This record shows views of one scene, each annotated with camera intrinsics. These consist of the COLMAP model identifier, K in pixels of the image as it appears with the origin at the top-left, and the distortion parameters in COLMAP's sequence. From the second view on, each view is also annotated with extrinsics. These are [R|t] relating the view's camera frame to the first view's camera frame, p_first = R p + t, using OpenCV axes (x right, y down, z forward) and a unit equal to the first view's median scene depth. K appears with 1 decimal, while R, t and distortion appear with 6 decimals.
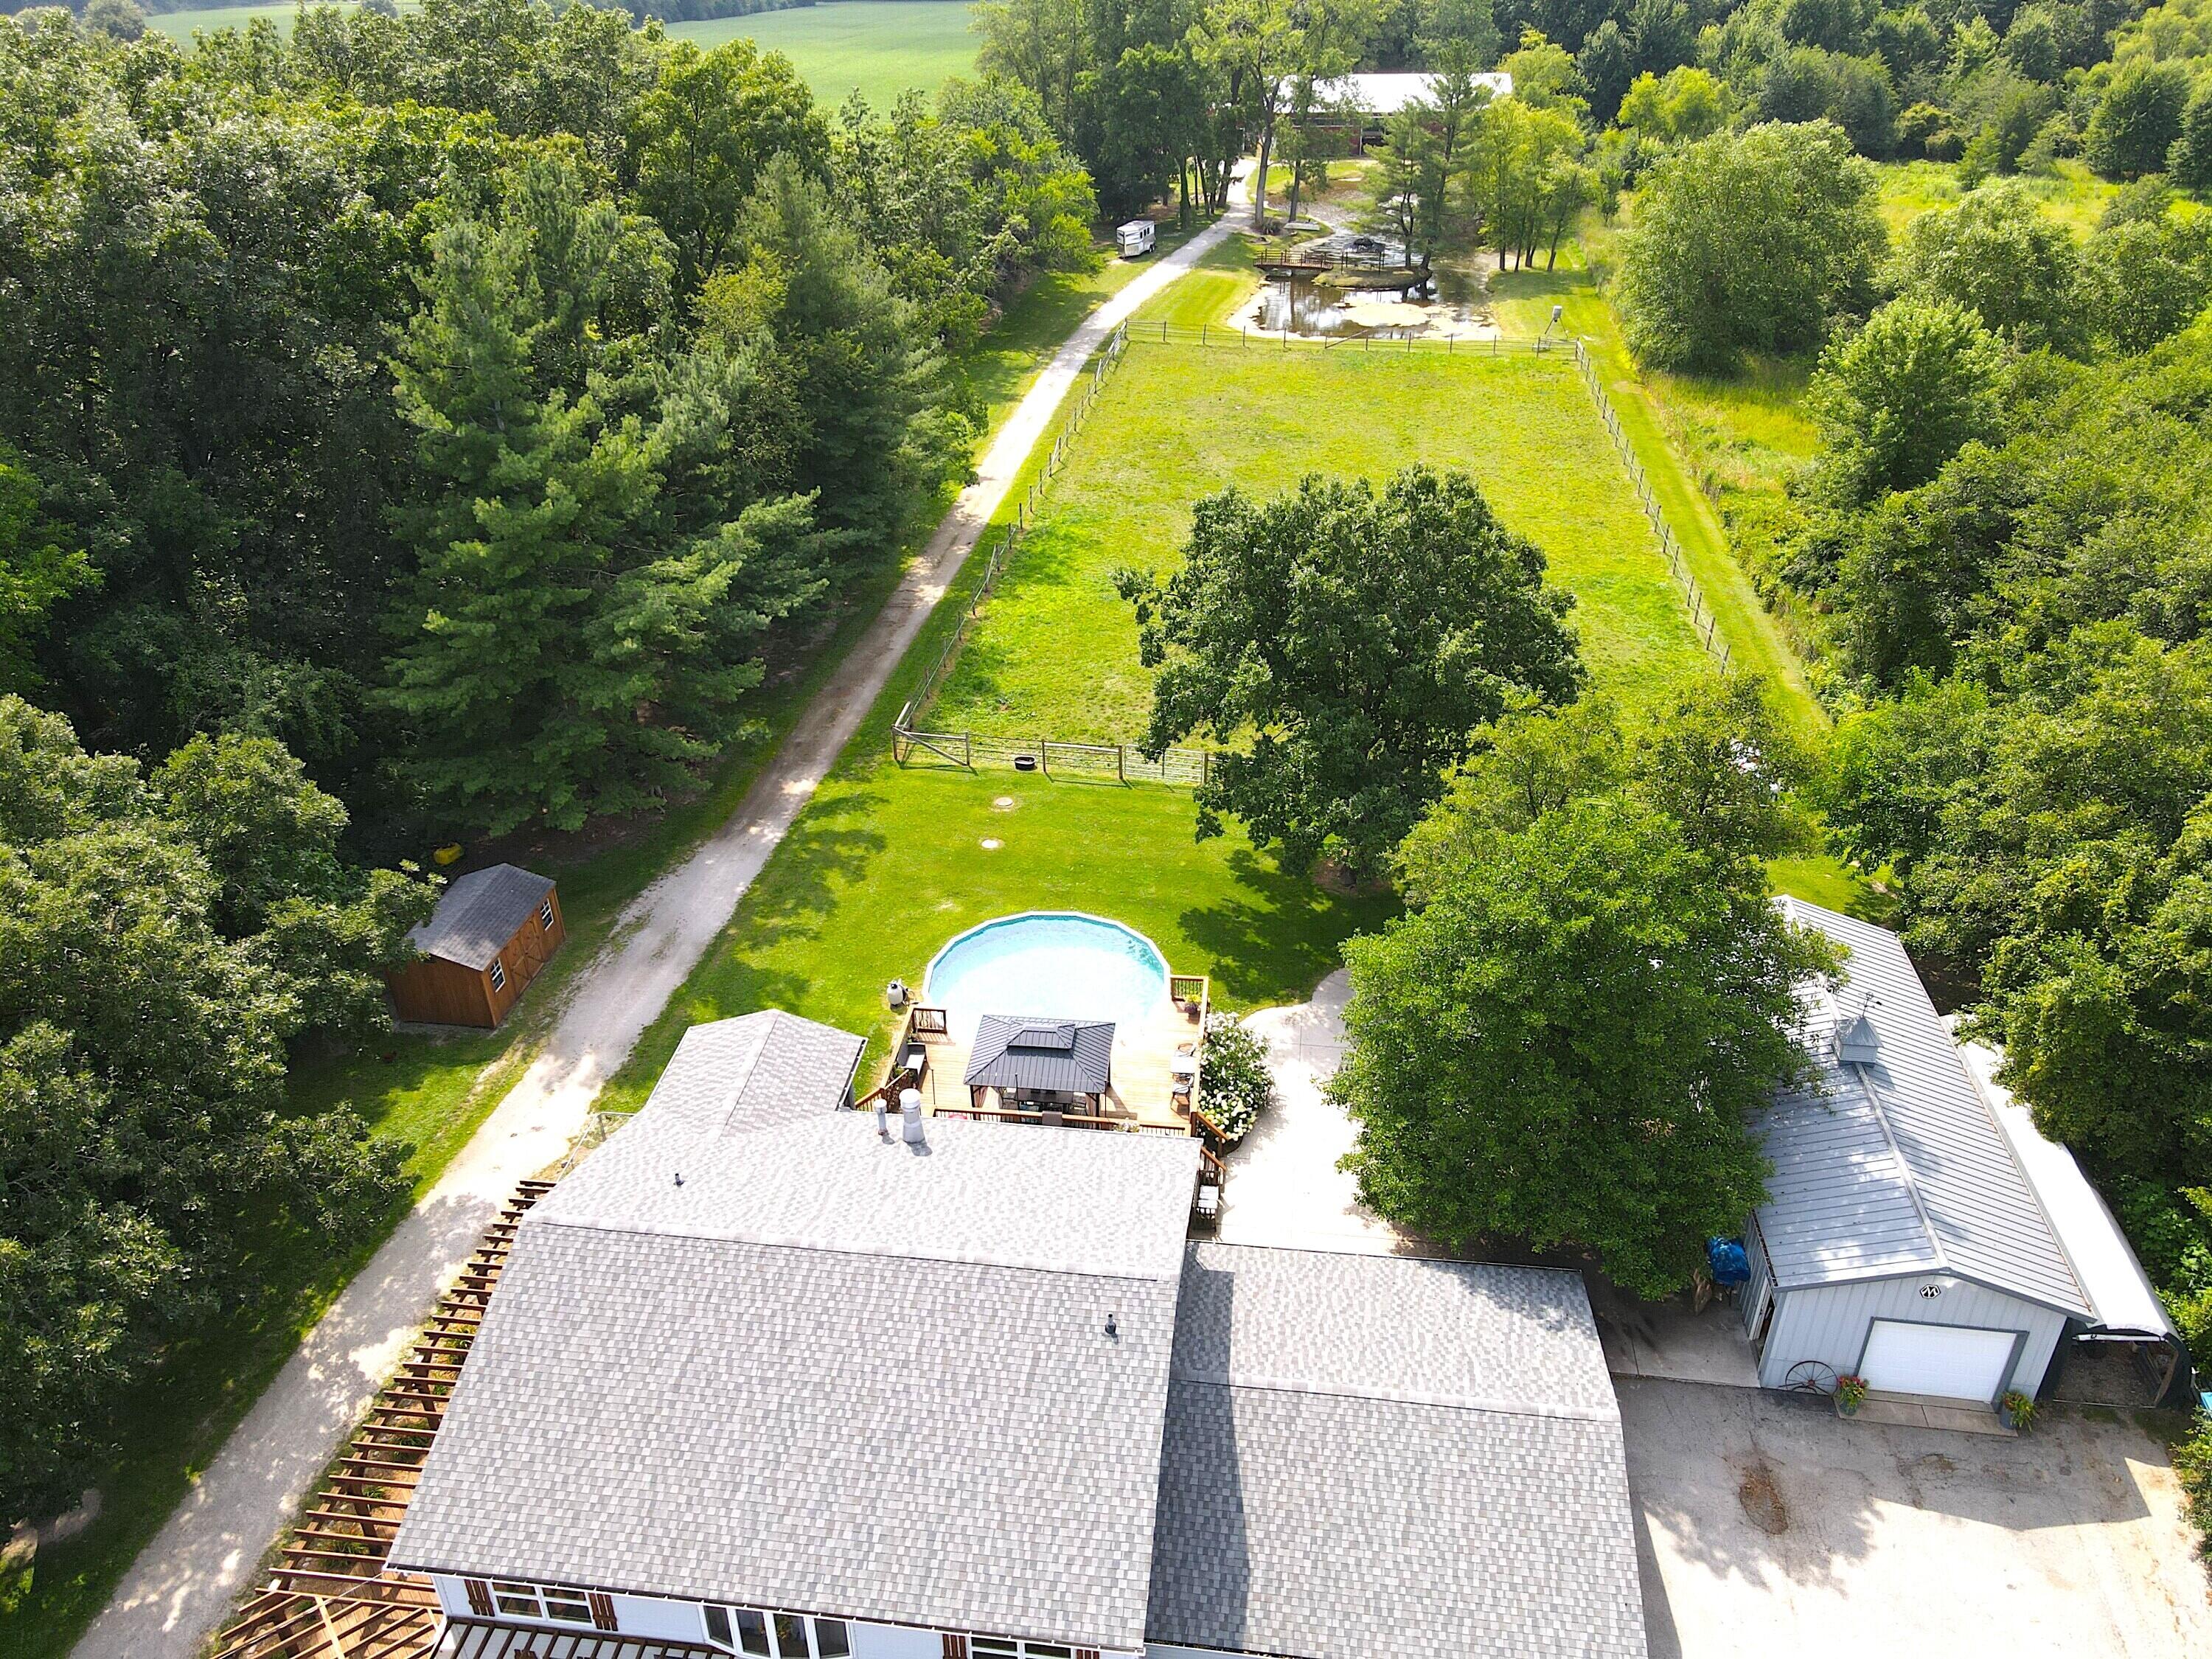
lens RADIAL K [[1611.0, 0, 1106.0], [0, 1611.0, 829.5], [0, 0, 1]] dist [0.011574, 0.001986]
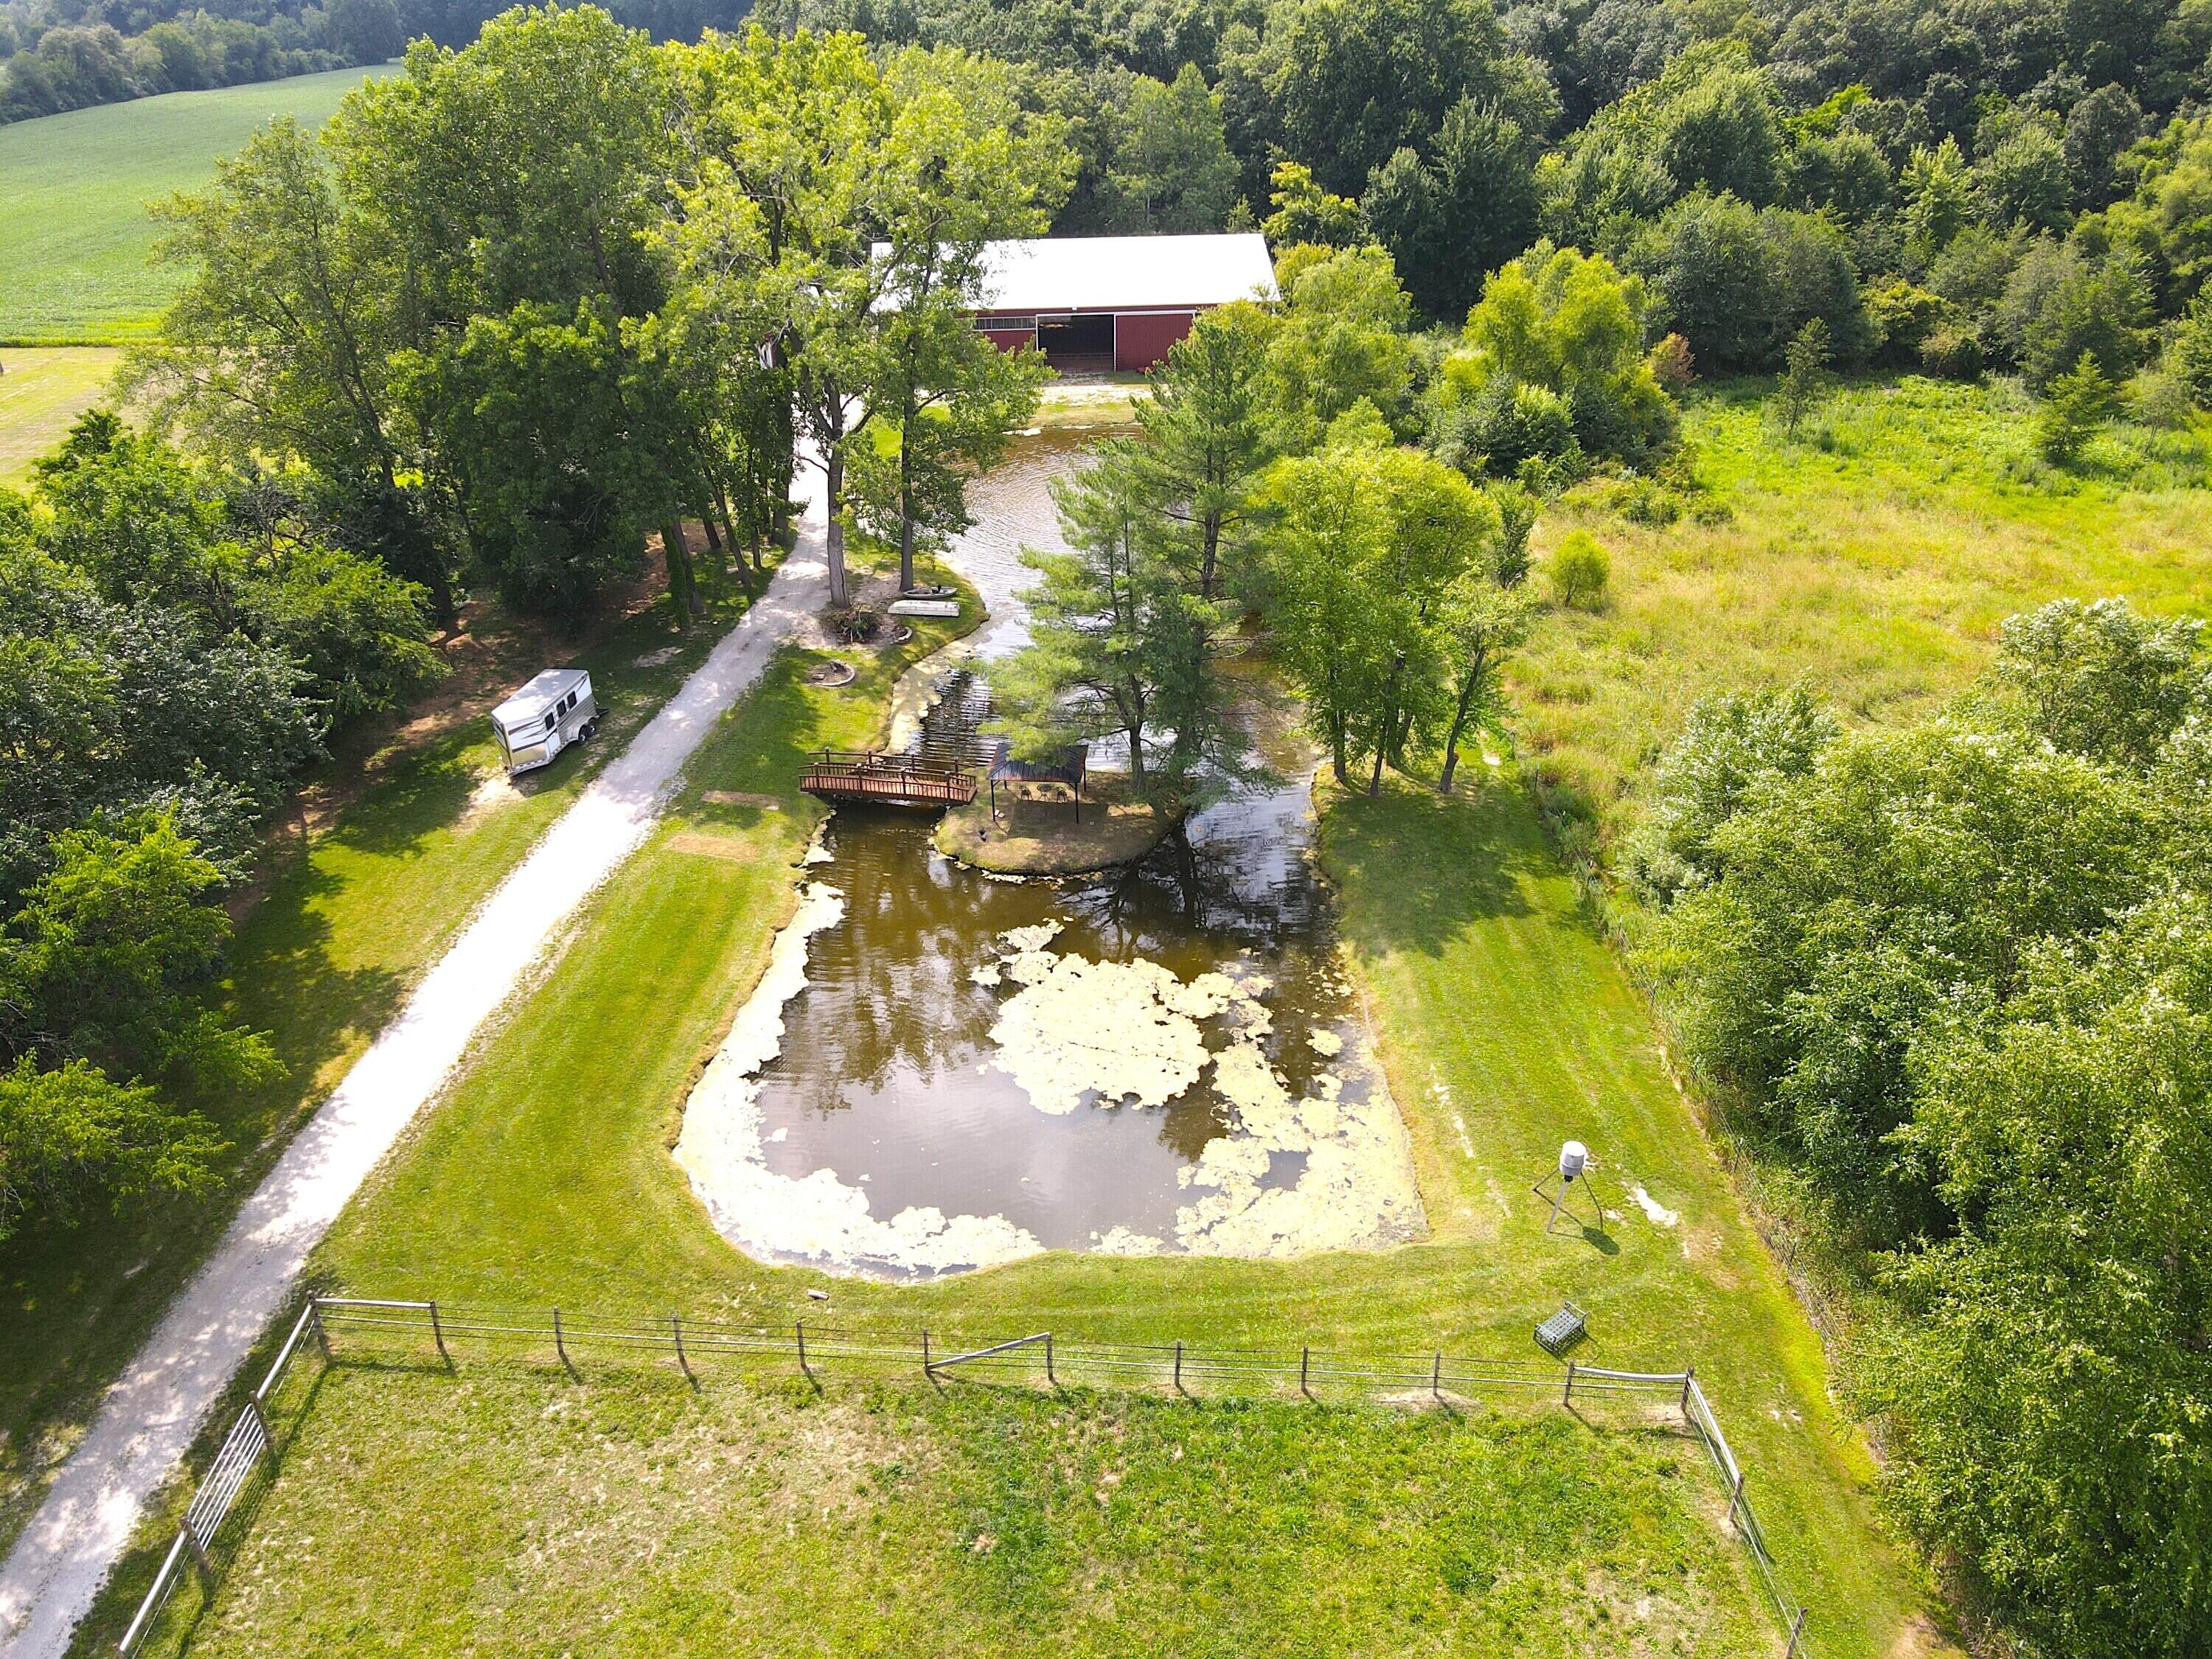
lens RADIAL K [[1631.8, 0, 1106.0], [0, 1631.8, 829.5], [0, 0, 1]] dist [0.030292, 0.004753]
pose [[0.985622, -0.075241, 0.151288, 0.080922], [0.078413, 0.996807, -0.015104, -0.249724], [-0.149669, 0.026750, 0.988374, 0.412482]]
